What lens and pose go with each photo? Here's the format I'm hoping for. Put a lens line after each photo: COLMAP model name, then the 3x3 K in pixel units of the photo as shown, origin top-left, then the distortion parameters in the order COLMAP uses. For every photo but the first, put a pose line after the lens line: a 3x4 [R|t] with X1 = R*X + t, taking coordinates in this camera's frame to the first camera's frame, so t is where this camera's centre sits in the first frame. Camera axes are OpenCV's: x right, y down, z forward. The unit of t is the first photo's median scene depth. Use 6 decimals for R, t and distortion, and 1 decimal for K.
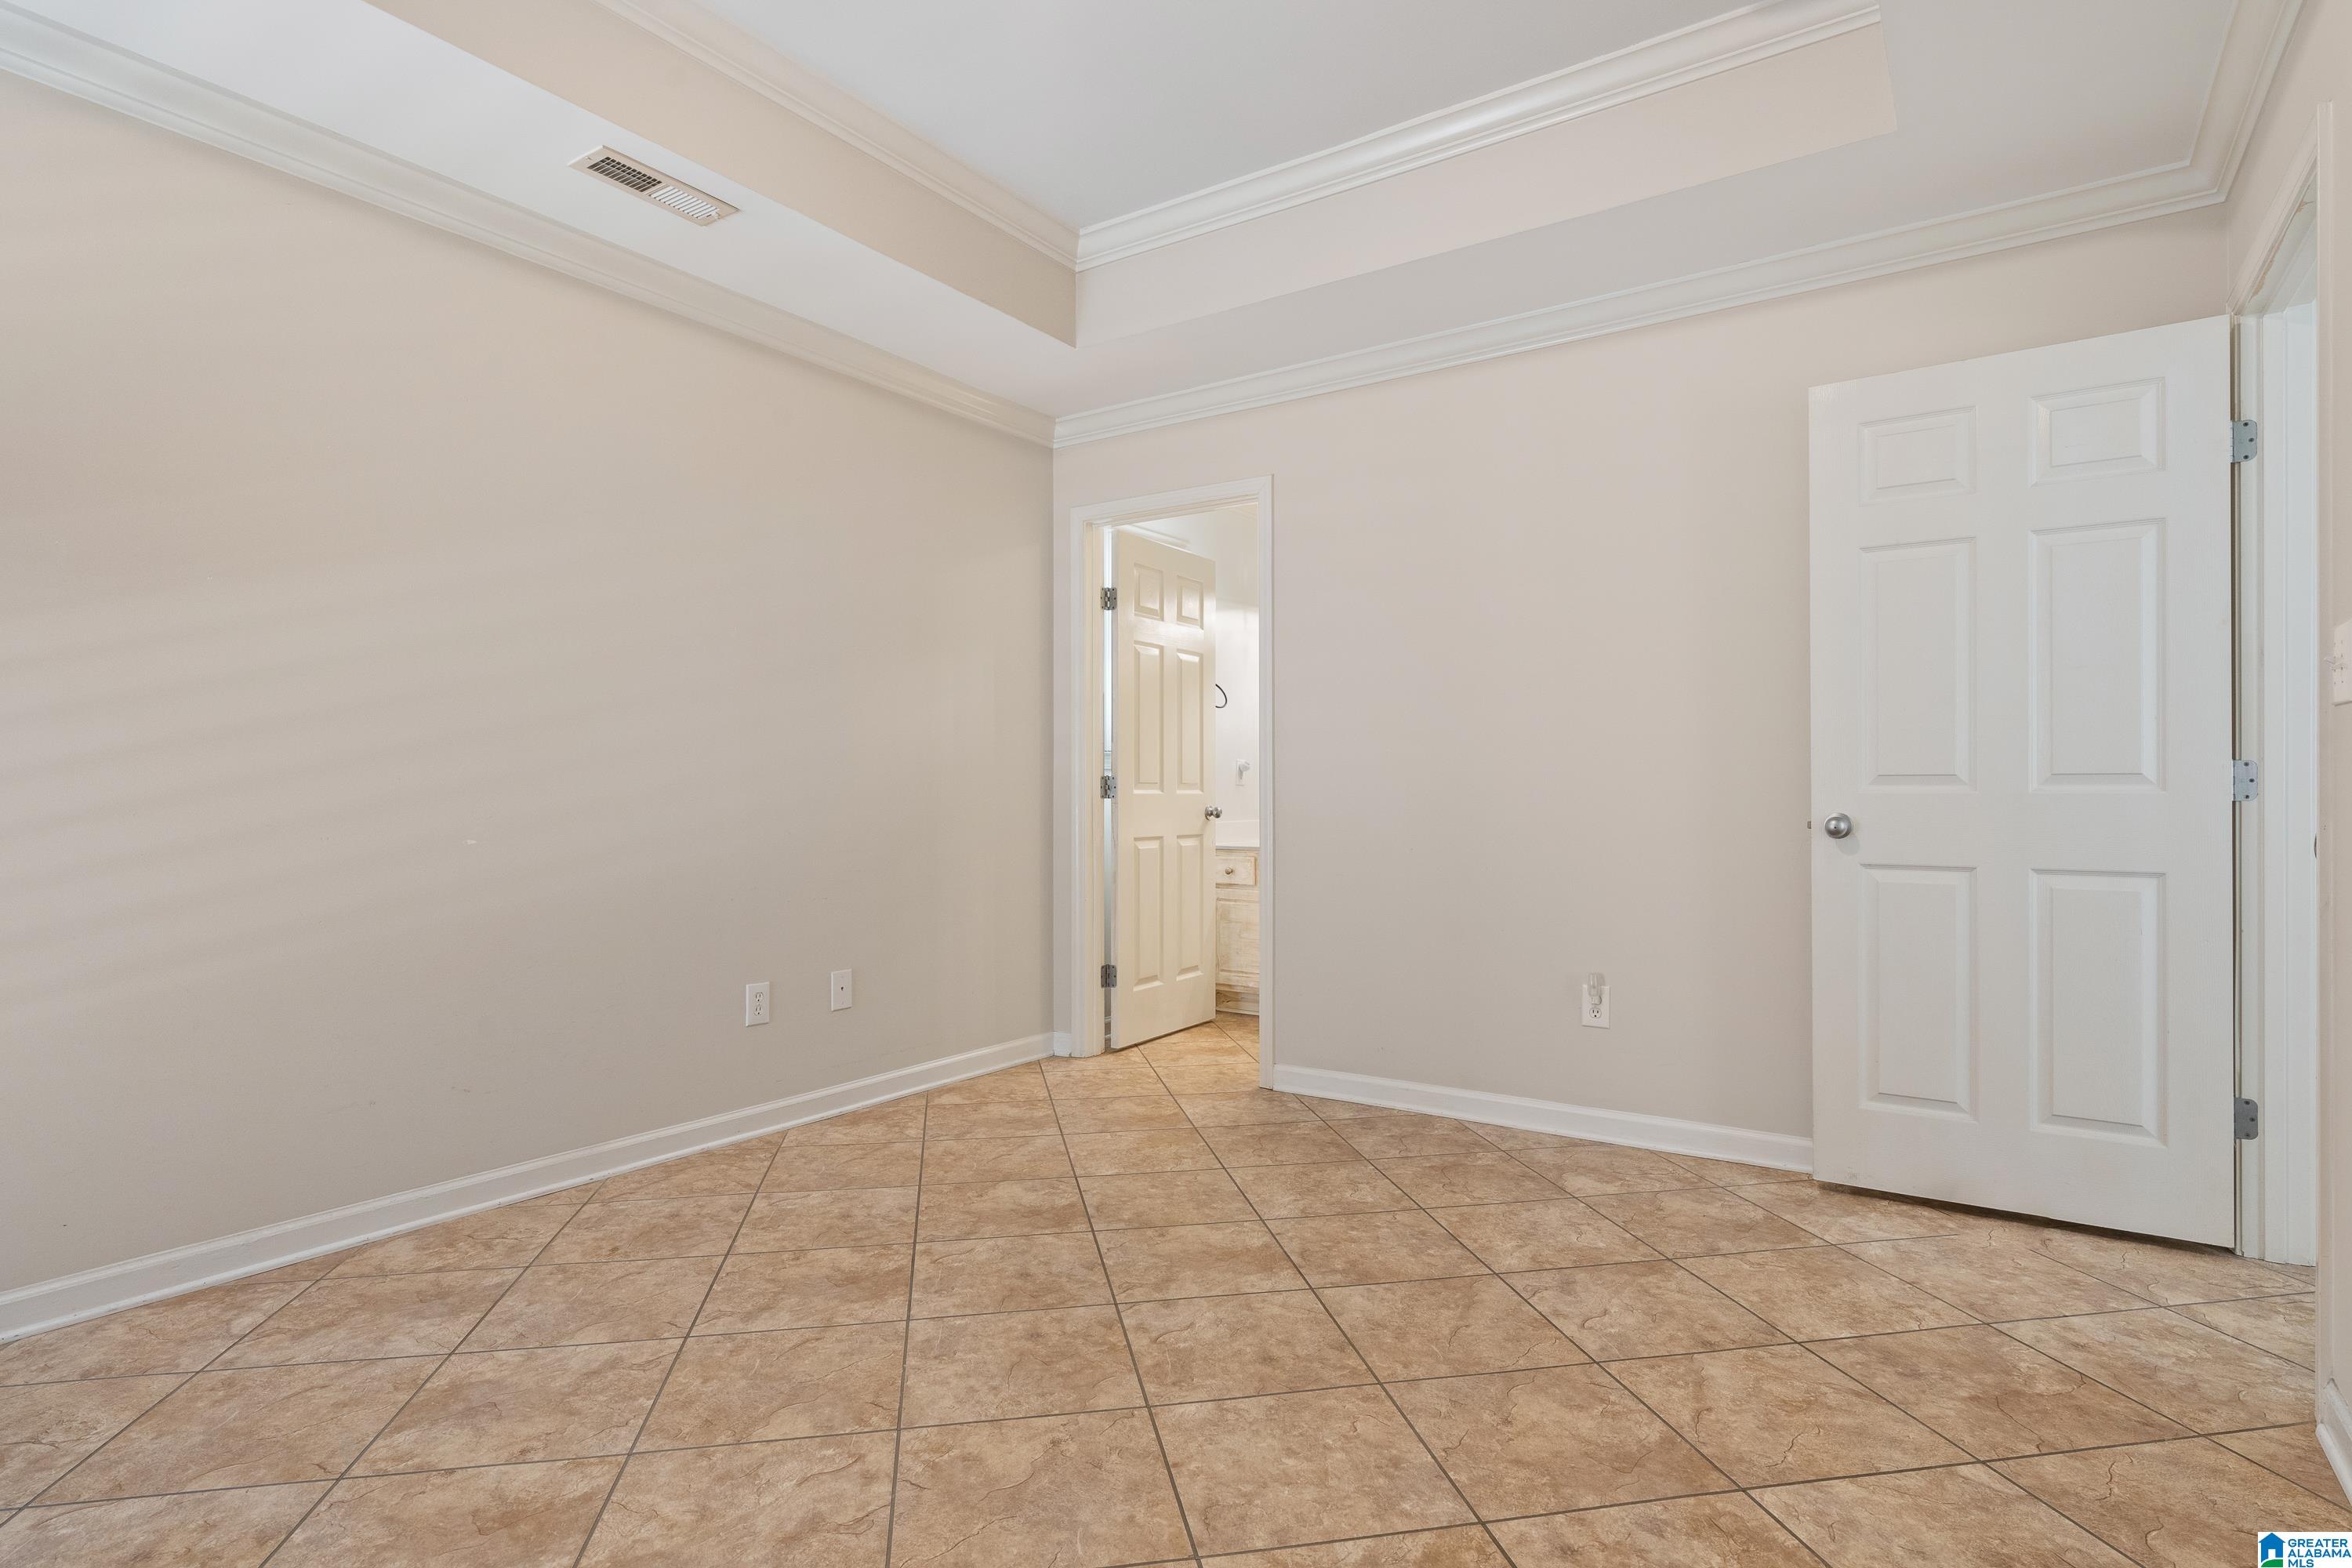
lens RADIAL K [[1197.1, 0, 1175.1], [0, 1197.1, 796.7], [0, 0, 1]] dist [-0.004778, -0.000210]
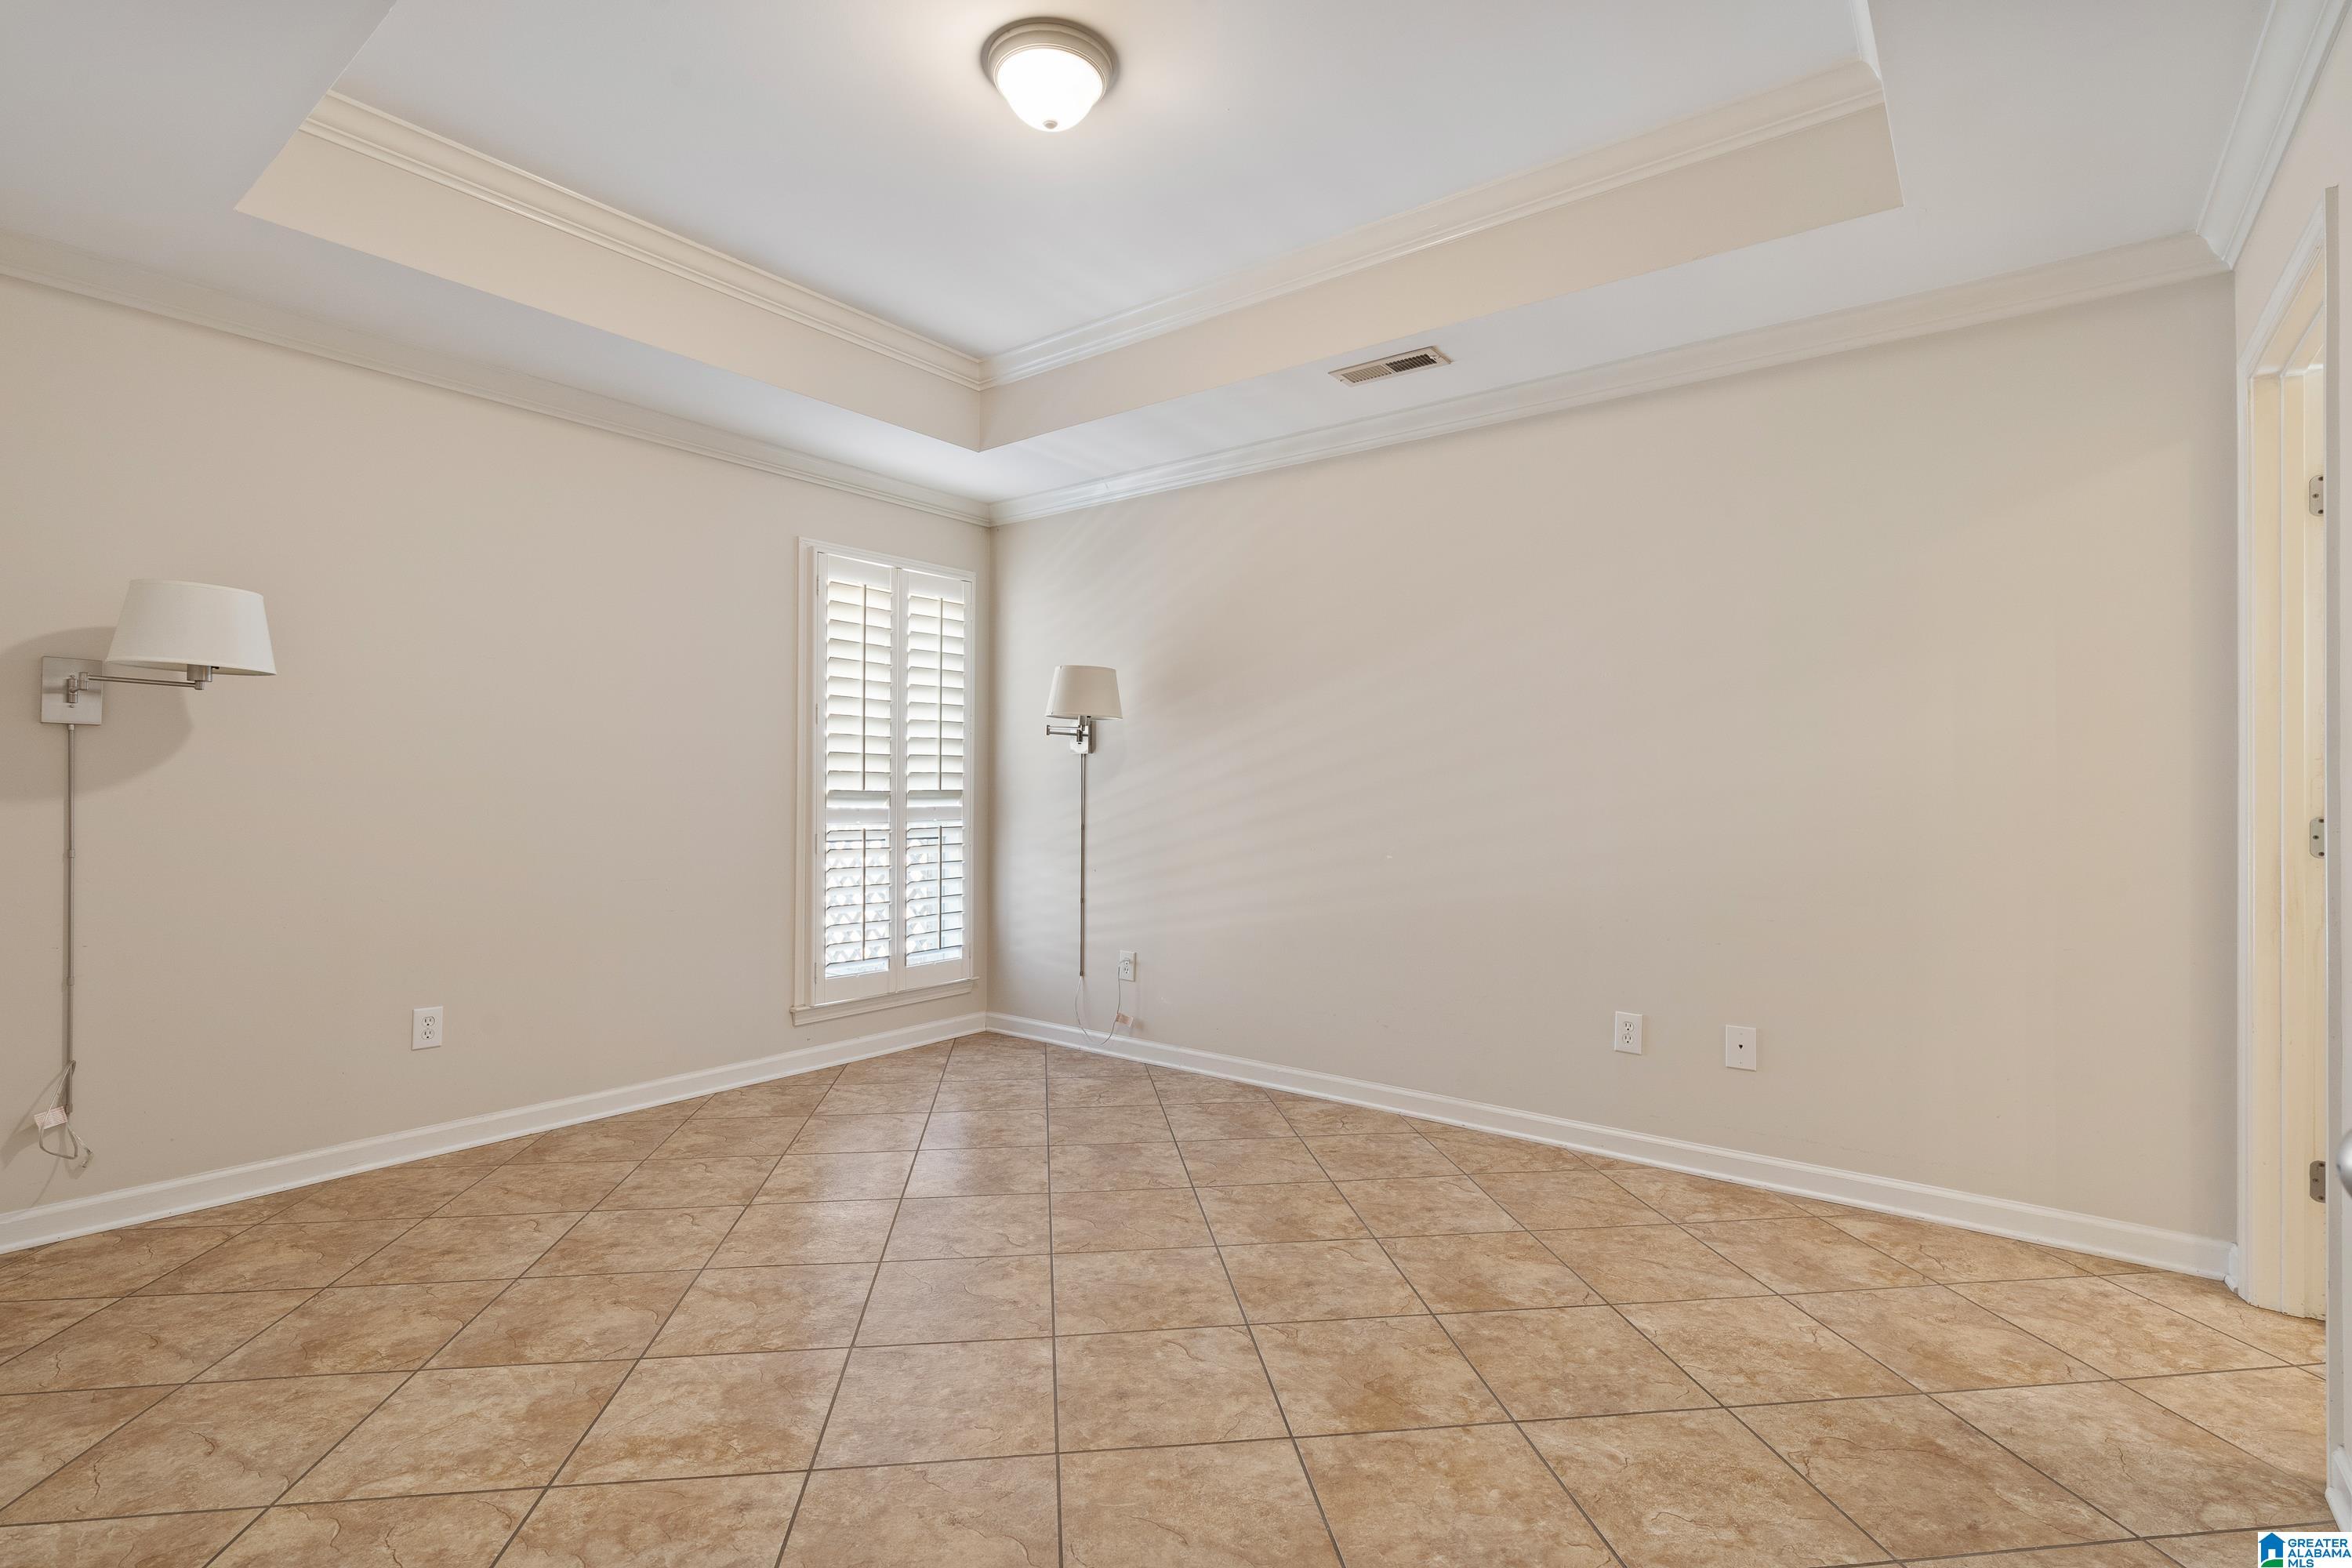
lens RADIAL K [[1090.6, 0, 1176.0], [0, 1090.6, 784.0], [0, 0, 1]] dist [-0.024926, 0.012722]
pose [[-0.054203, -0.010685, -0.998473, 0.793322], [-0.011940, 0.999878, -0.010052, -0.035012], [0.998459, 0.011377, -0.054324, 0.858589]]
